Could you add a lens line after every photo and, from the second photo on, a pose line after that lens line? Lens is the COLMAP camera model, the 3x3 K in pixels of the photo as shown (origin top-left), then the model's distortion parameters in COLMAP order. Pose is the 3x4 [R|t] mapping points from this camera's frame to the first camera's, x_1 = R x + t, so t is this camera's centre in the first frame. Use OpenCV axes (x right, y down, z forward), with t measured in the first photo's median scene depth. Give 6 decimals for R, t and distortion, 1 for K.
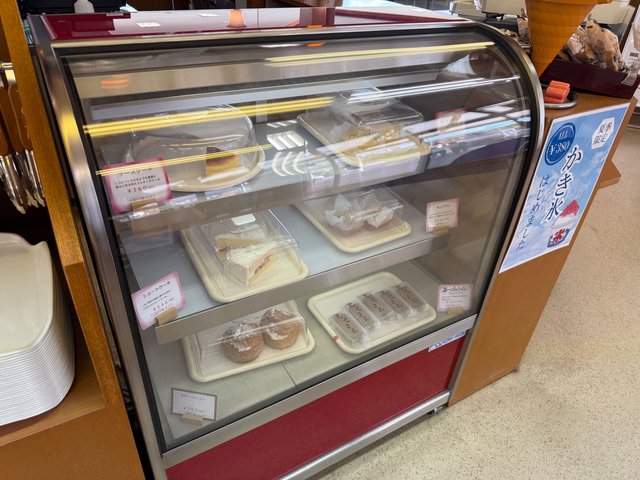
lens RADIAL K [[458.4, 0, 320.0], [0, 458.4, 240.0], [0, 0, 1]] dist [0.002789, 0.001204]
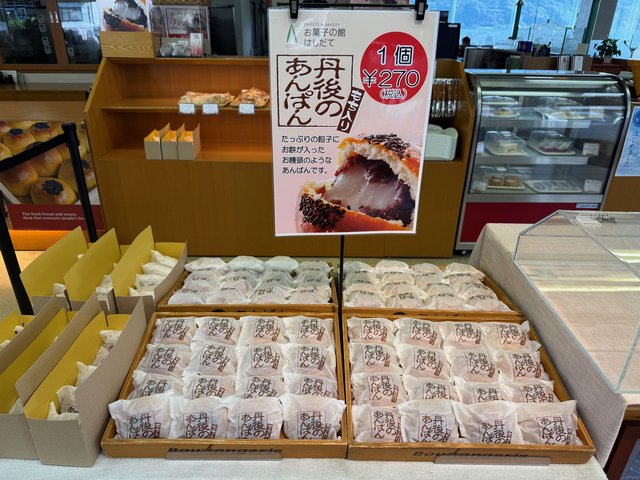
lens RADIAL K [[458.4, 0, 320.0], [0, 458.4, 240.0], [0, 0, 1]] dist [0.002789, 0.001204]
pose [[0.862112, 0.179871, -0.473719, 0.271265], [-0.254221, 0.962240, -0.097289, 1.042098], [0.438332, 0.204303, 0.875286, -1.721222]]
